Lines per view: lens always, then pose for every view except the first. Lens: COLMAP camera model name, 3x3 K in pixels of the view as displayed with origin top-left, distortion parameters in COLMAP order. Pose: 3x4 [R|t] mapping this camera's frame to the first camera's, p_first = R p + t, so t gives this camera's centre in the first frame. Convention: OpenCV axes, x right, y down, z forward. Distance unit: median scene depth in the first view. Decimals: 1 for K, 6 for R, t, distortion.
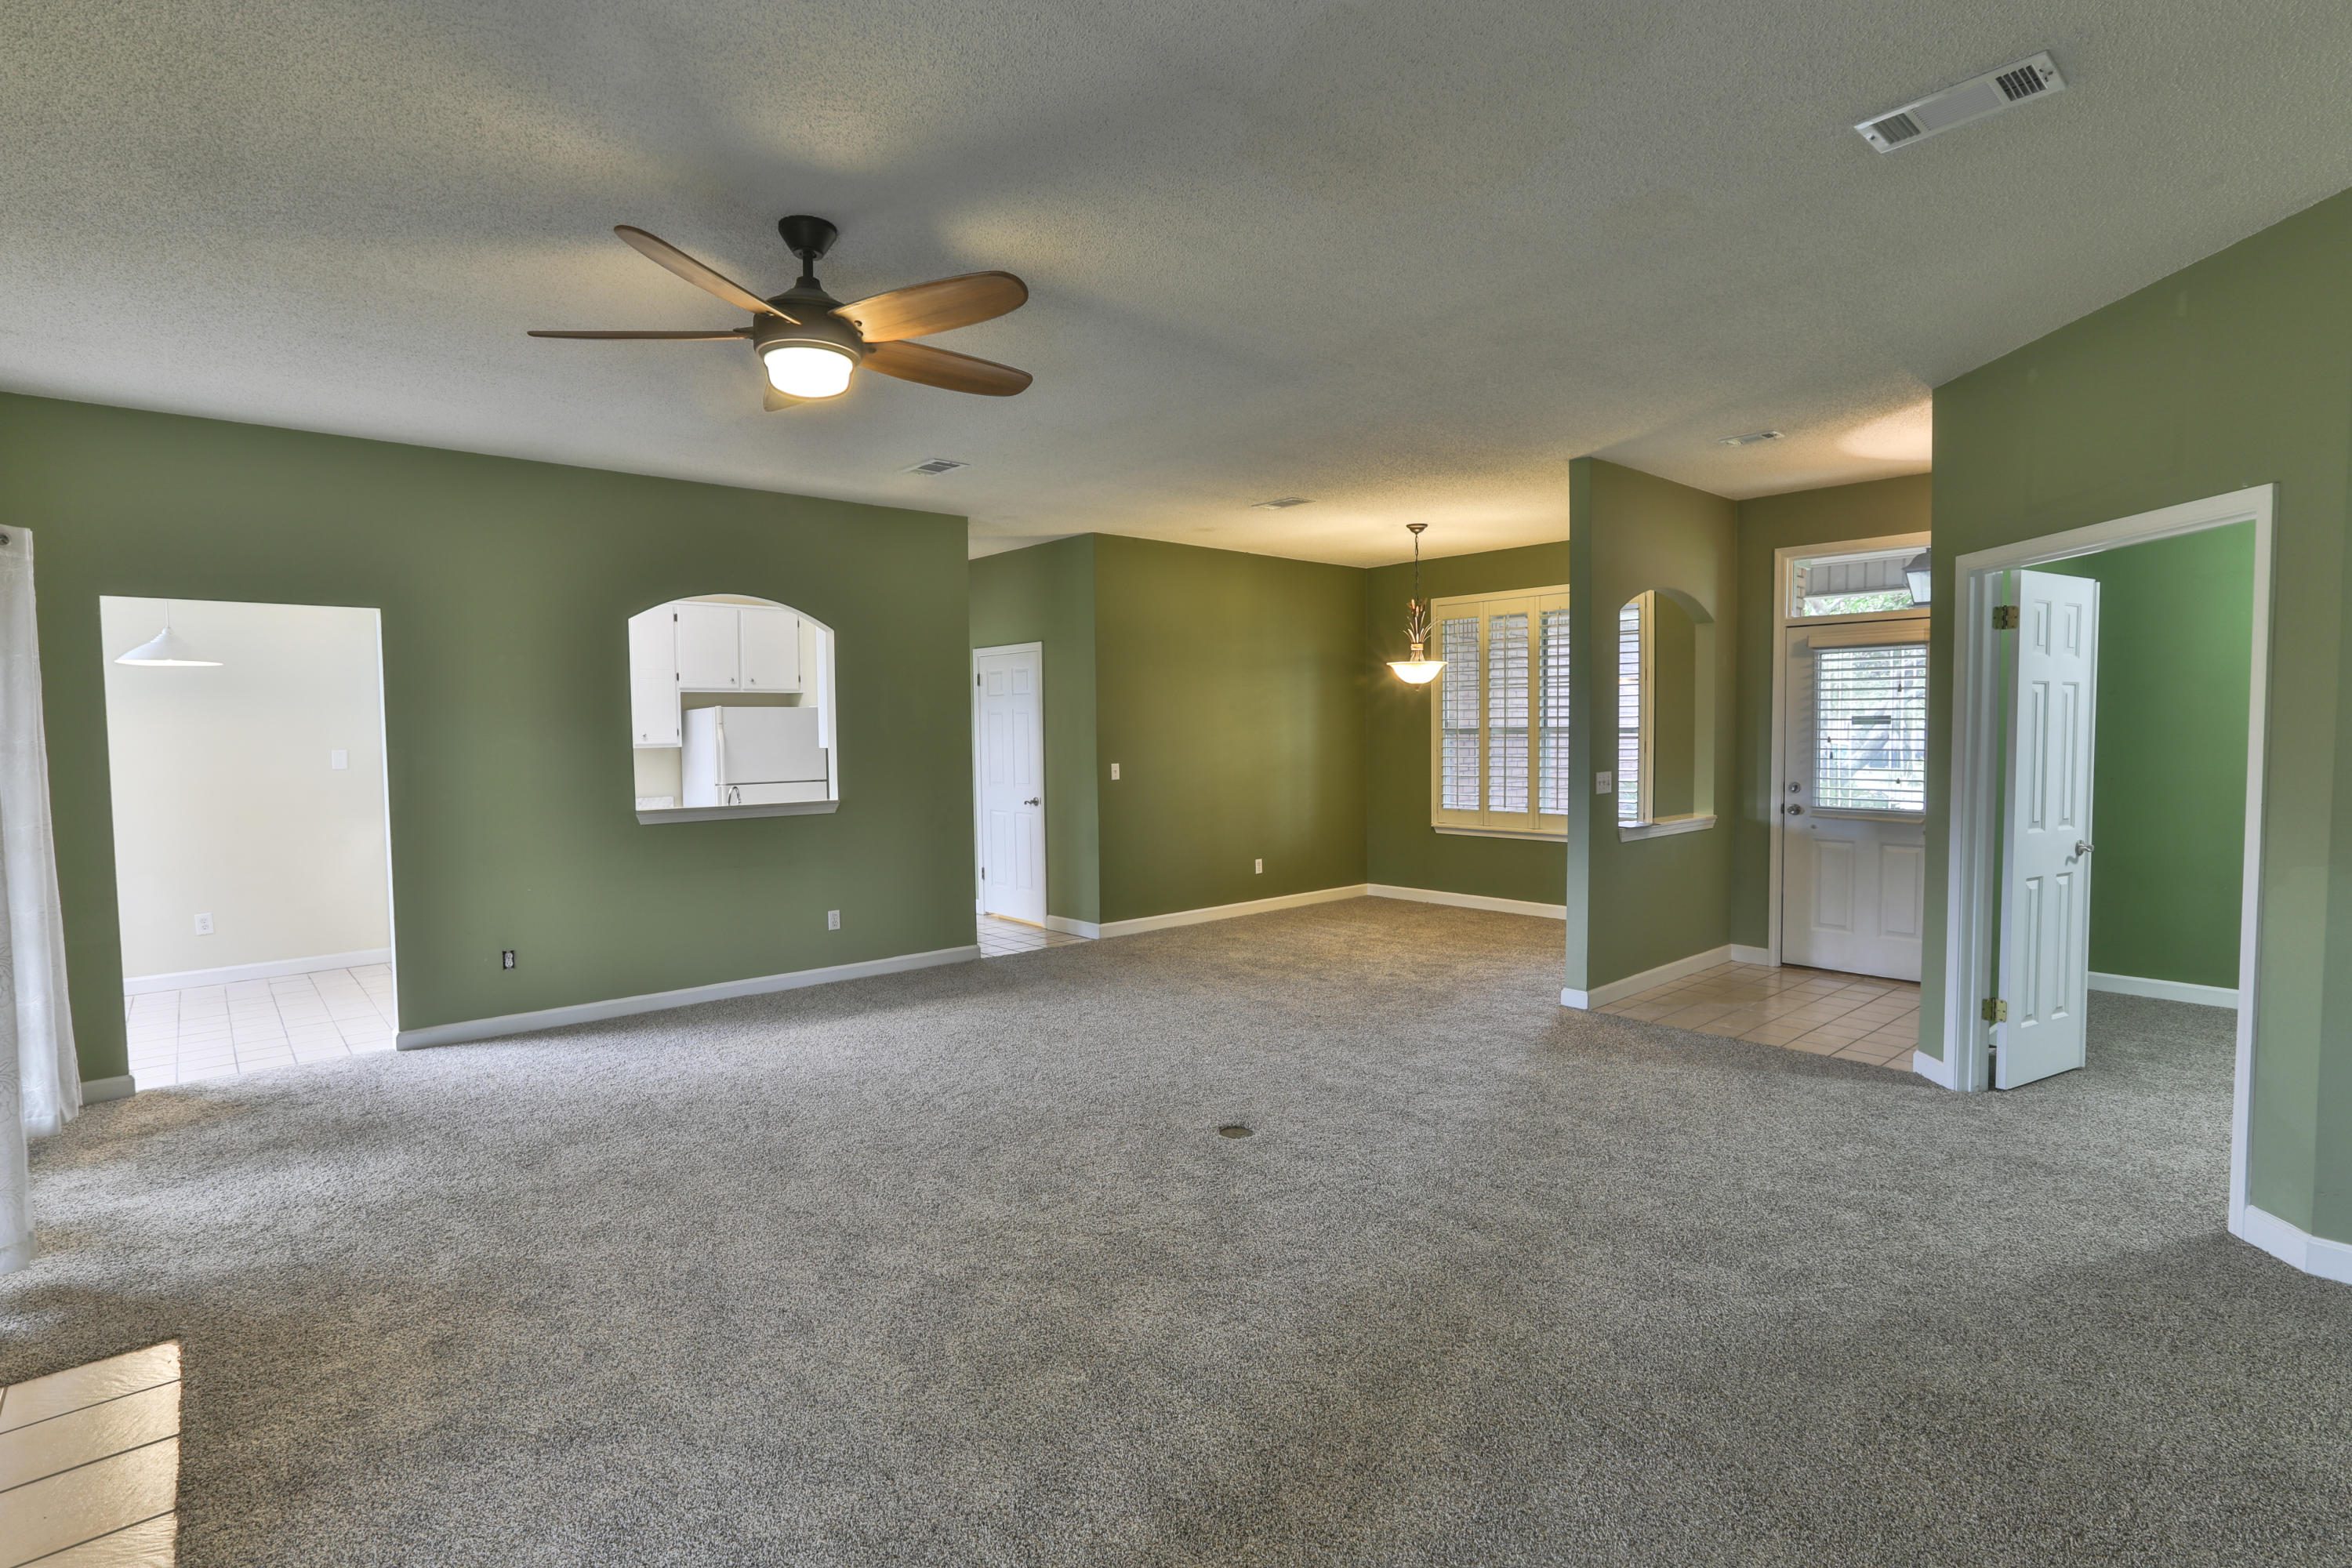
lens RADIAL K [[1137.5, 0, 1176.0], [0, 1137.5, 784.0], [0, 0, 1]] dist [-0.002661, 0.000061]
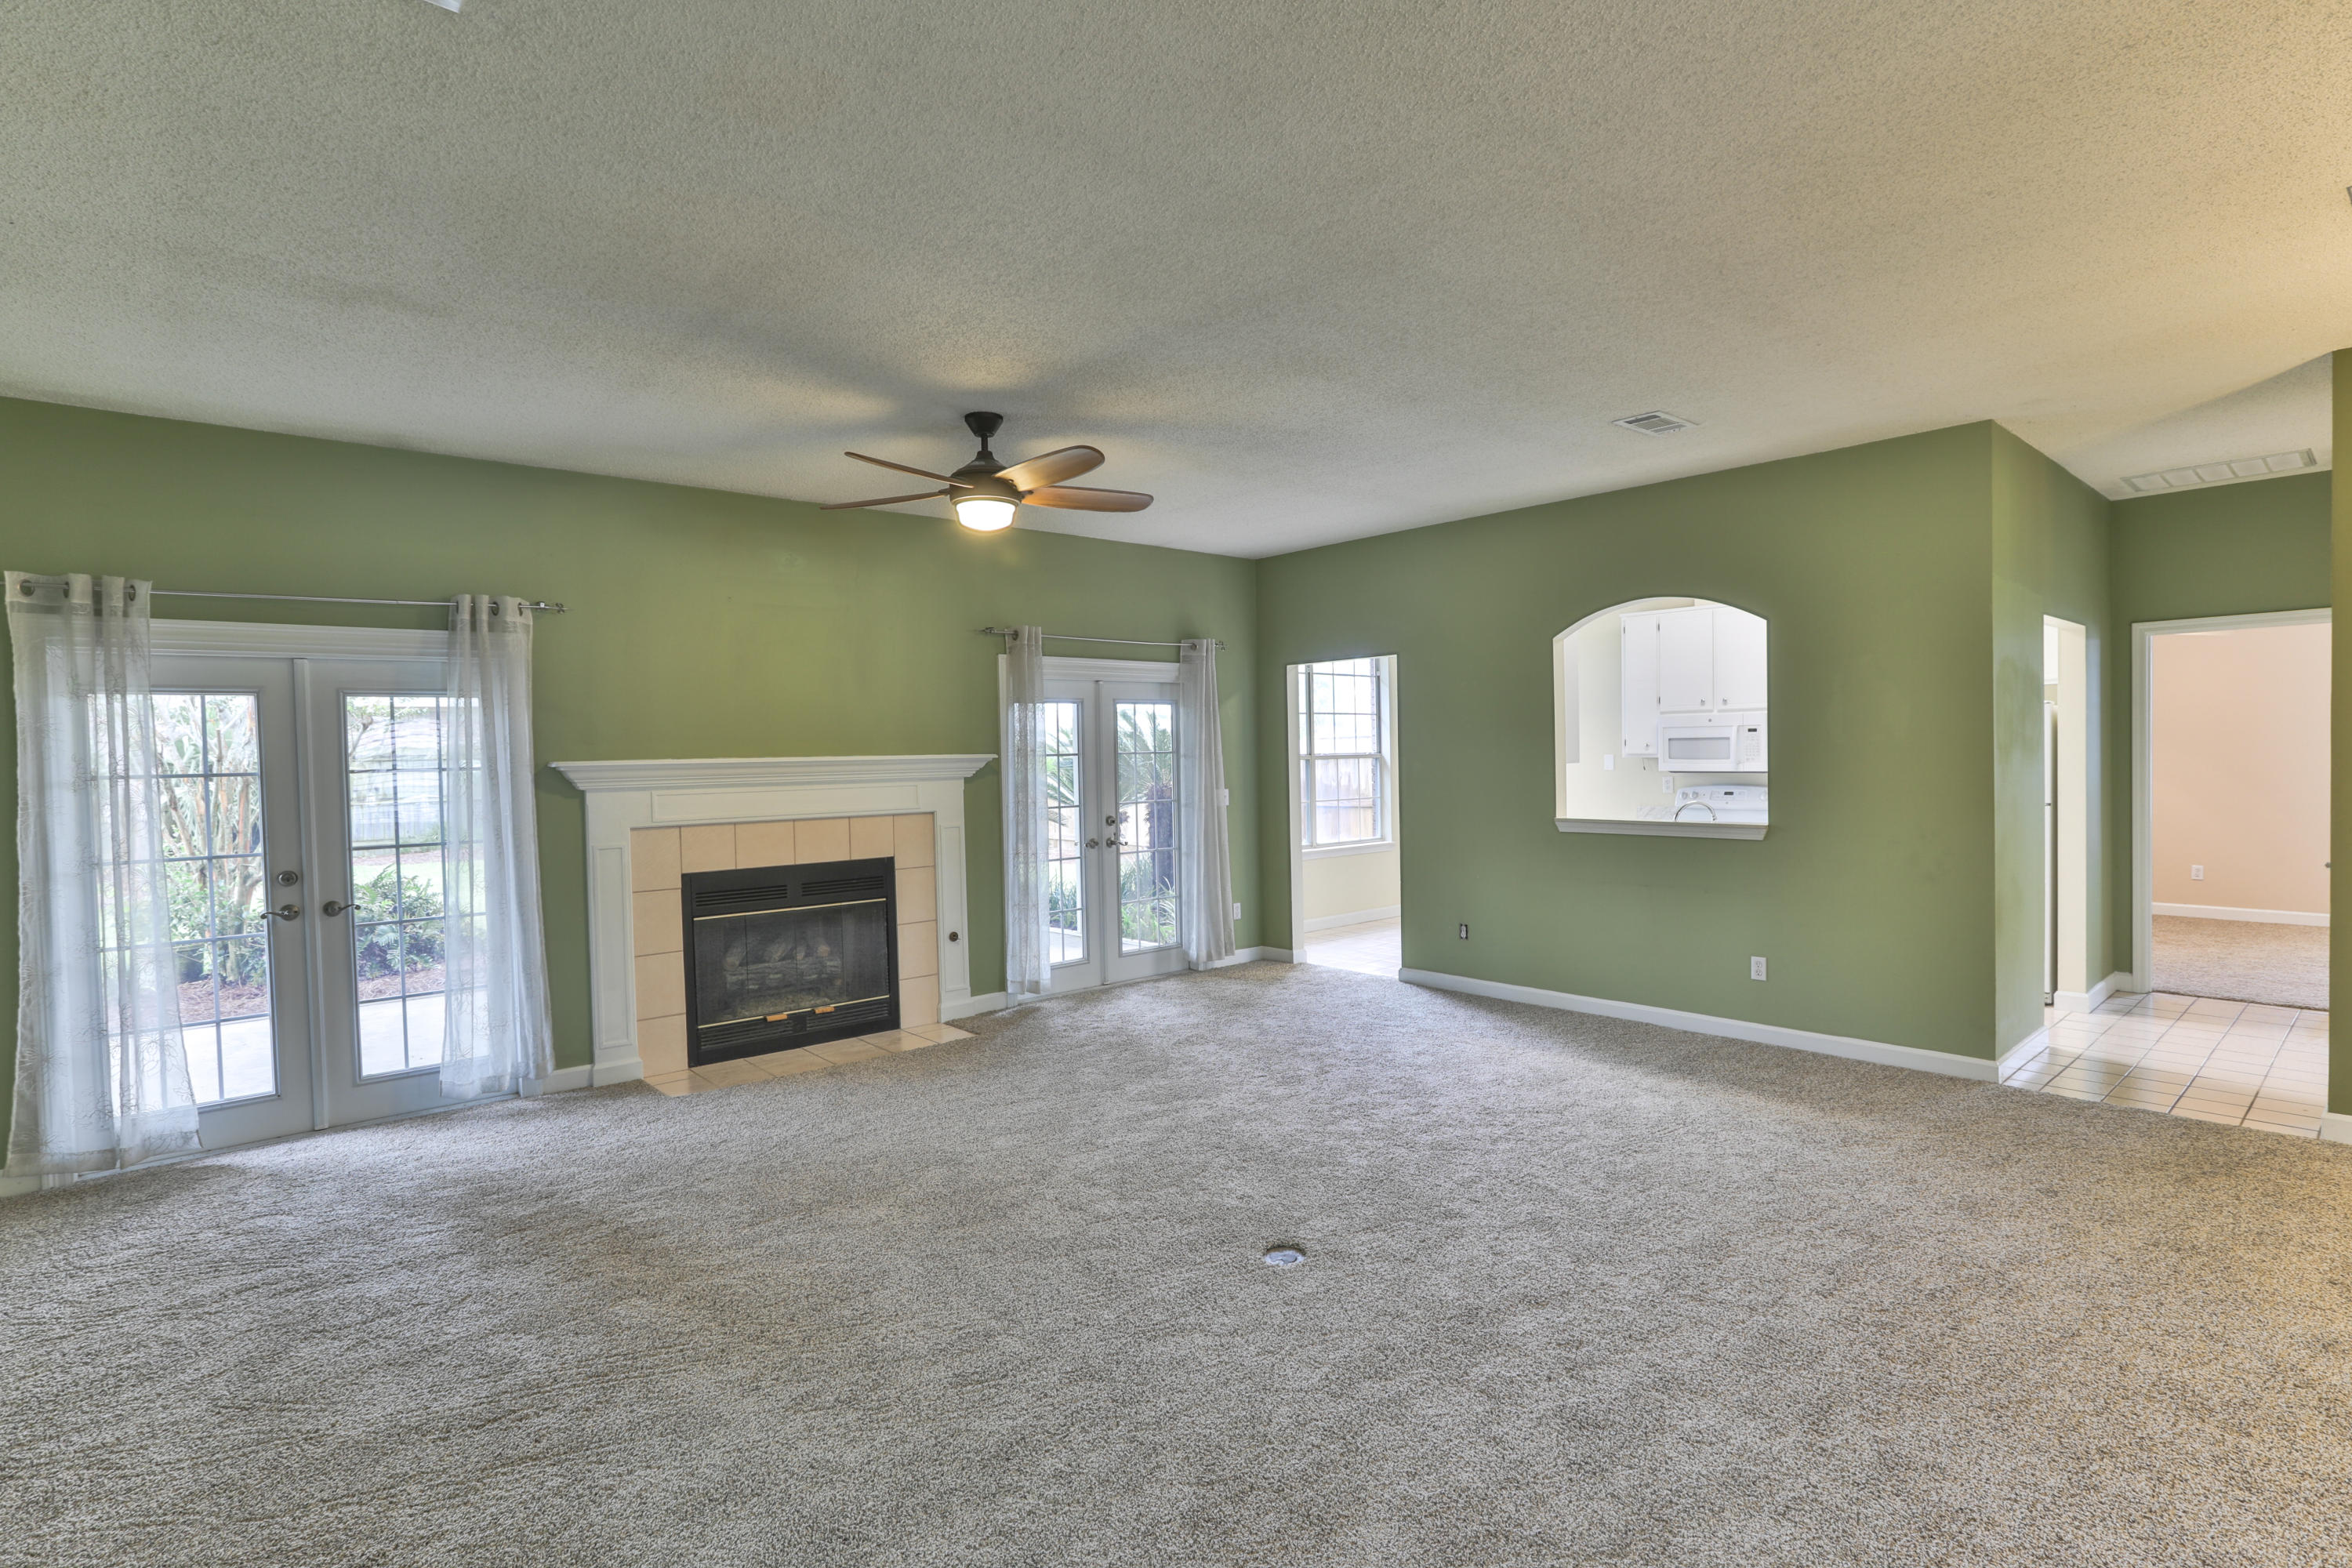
lens RADIAL K [[1137.5, 0, 1176.0], [0, 1137.5, 784.0], [0, 0, 1]] dist [-0.002661, 0.000061]
pose [[-0.012763, 0.033909, -0.999343, 0.830285], [-0.027169, 0.999044, 0.034246, -0.050024], [0.999549, 0.027589, -0.011829, 0.907697]]
